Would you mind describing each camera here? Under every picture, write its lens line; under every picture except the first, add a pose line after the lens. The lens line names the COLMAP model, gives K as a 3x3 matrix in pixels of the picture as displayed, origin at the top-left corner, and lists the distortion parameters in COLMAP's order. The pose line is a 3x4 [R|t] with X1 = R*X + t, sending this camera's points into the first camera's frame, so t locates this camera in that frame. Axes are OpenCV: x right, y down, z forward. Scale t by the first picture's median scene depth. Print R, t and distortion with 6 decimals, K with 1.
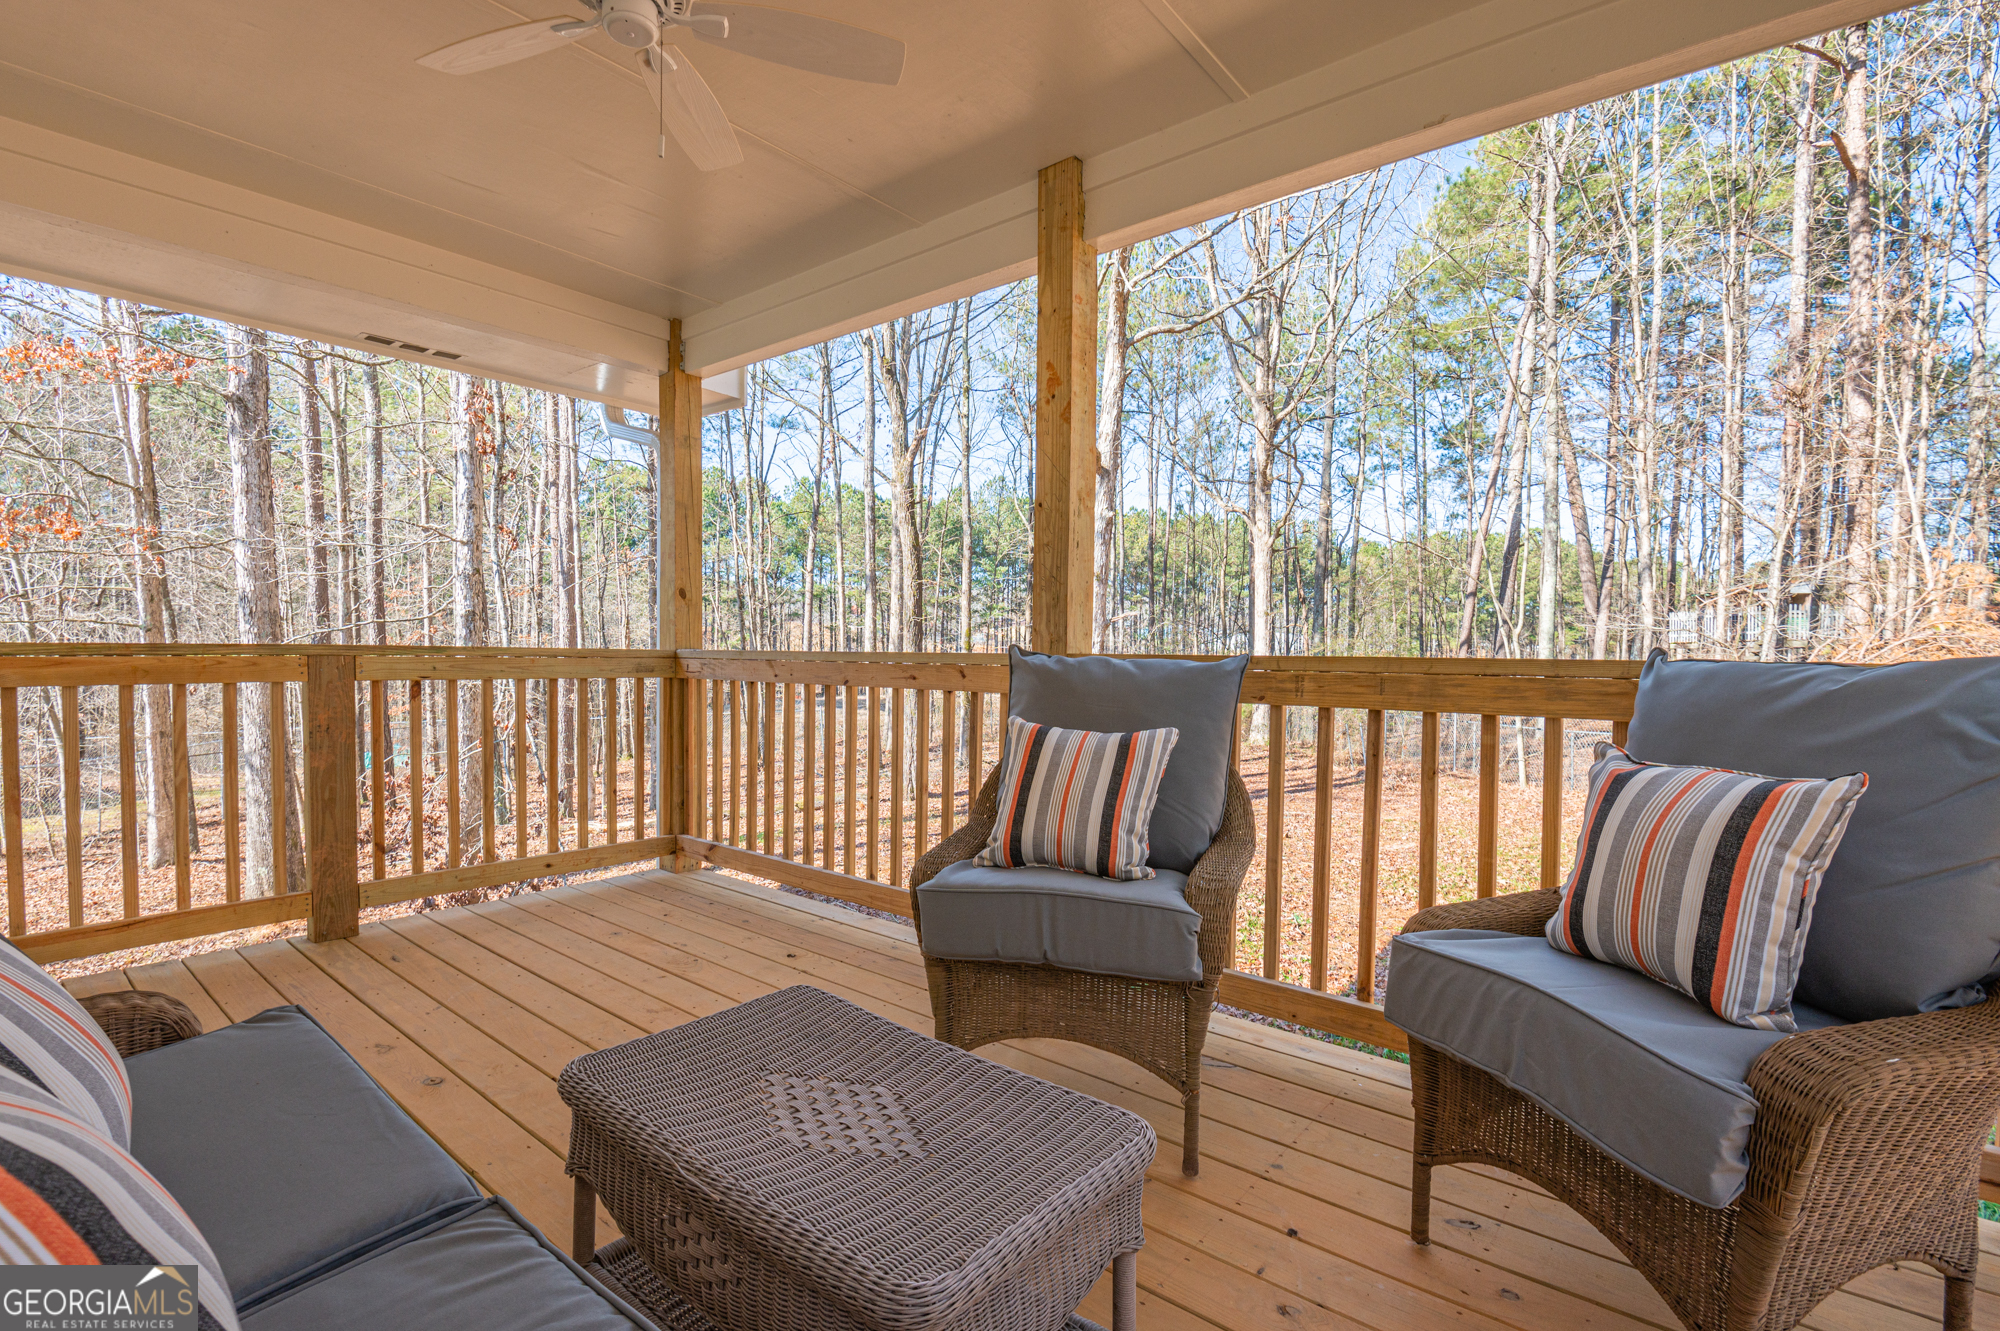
lens RADIAL K [[934.8, 0, 1007.6], [0, 934.8, 679.2], [0, 0, 1]] dist [-0.000538, -0.000087]
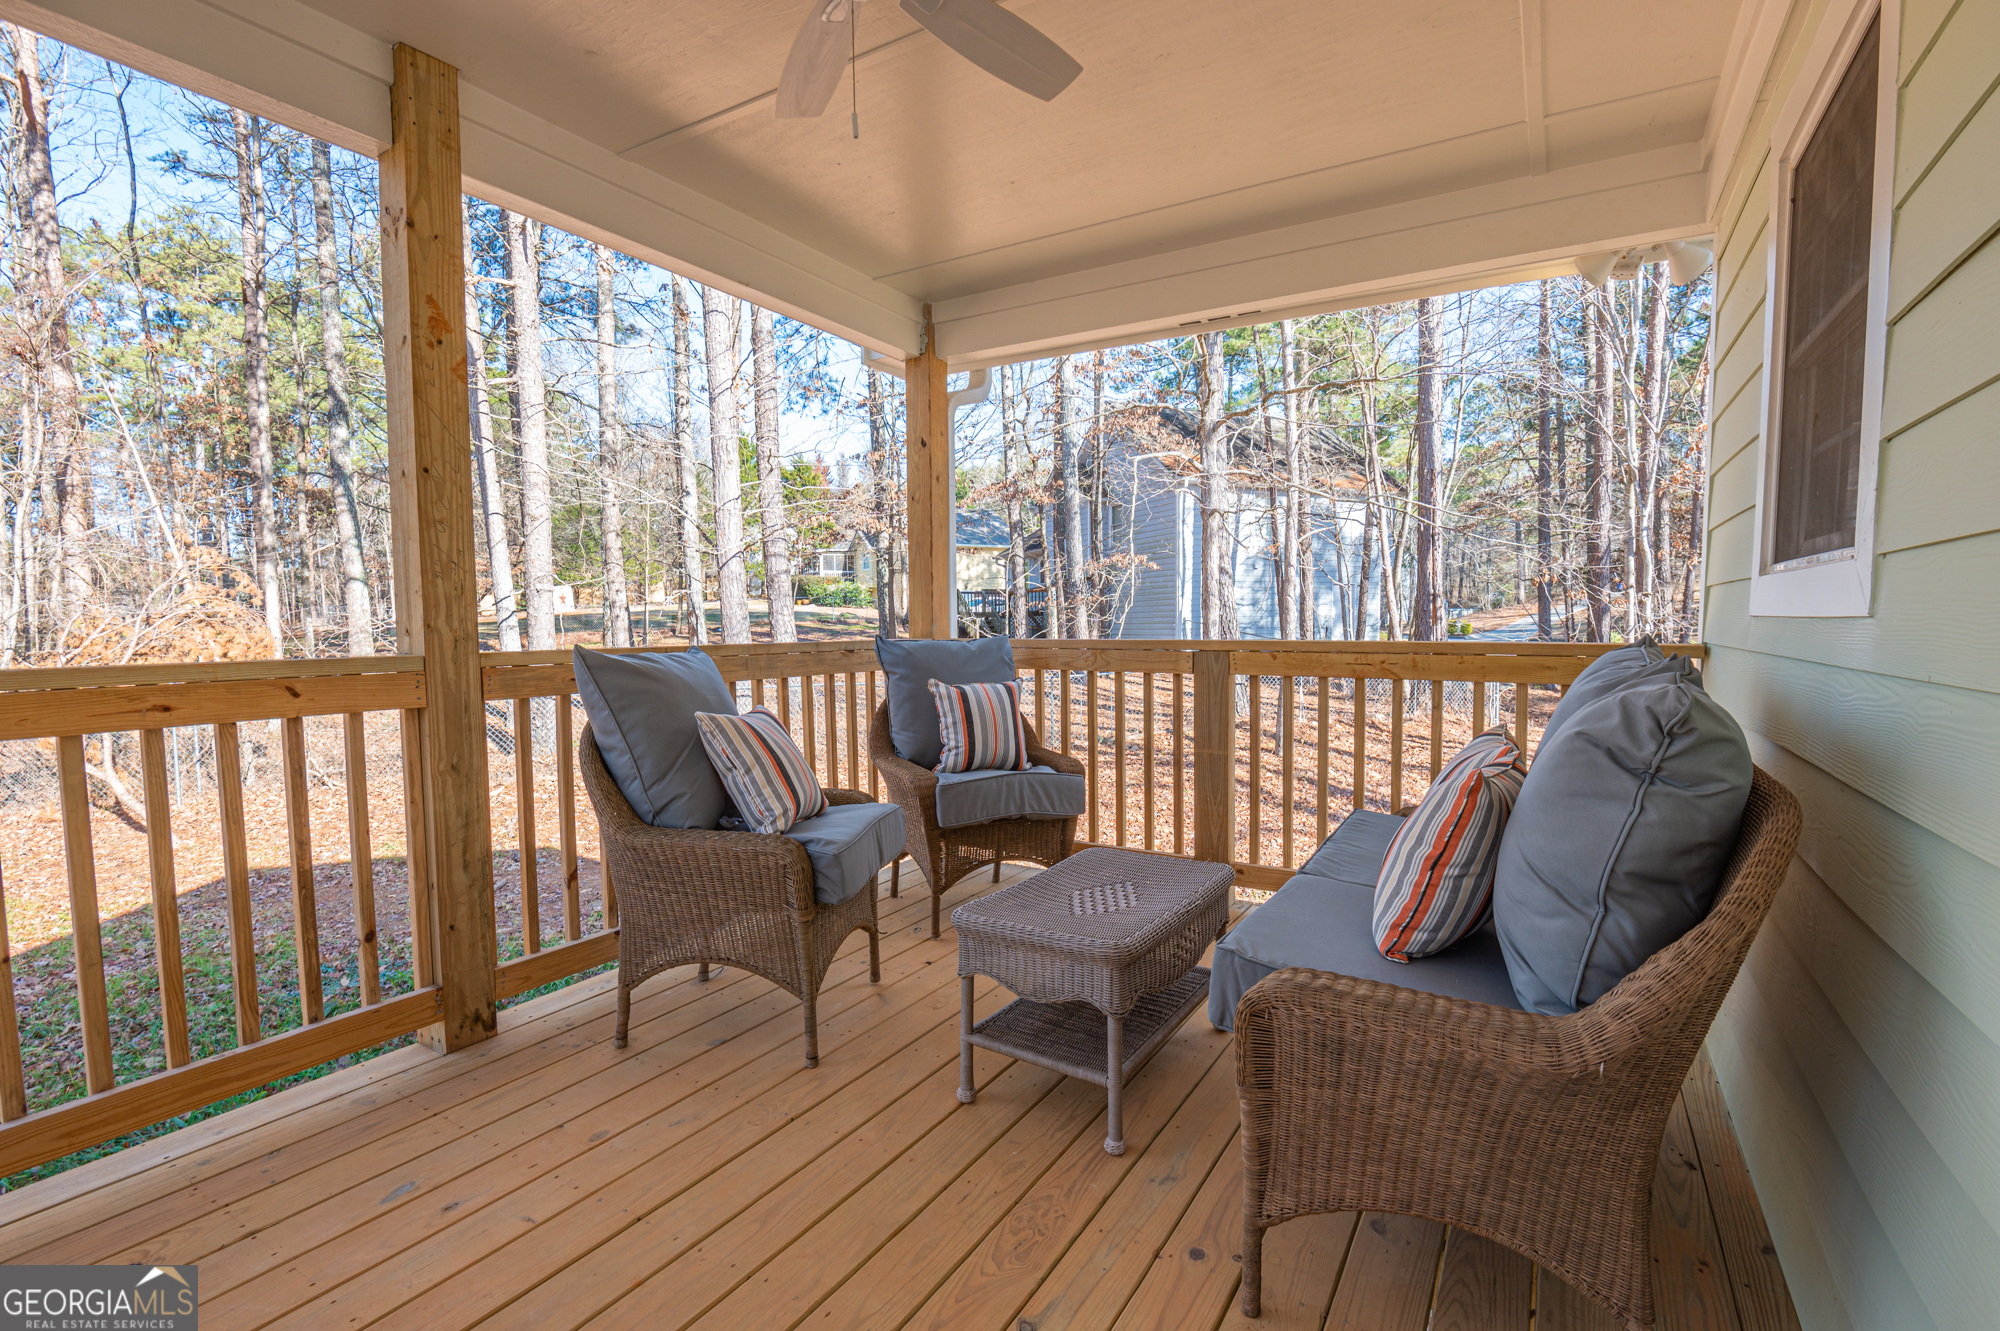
lens RADIAL K [[934.8, 0, 1007.6], [0, 934.8, 679.2], [0, 0, 1]] dist [-0.000538, -0.000087]
pose [[-0.132683, -0.067084, 0.988886, -0.858686], [0.033821, 0.996819, 0.072160, -0.041396], [-0.990581, 0.043020, -0.129992, 0.660564]]
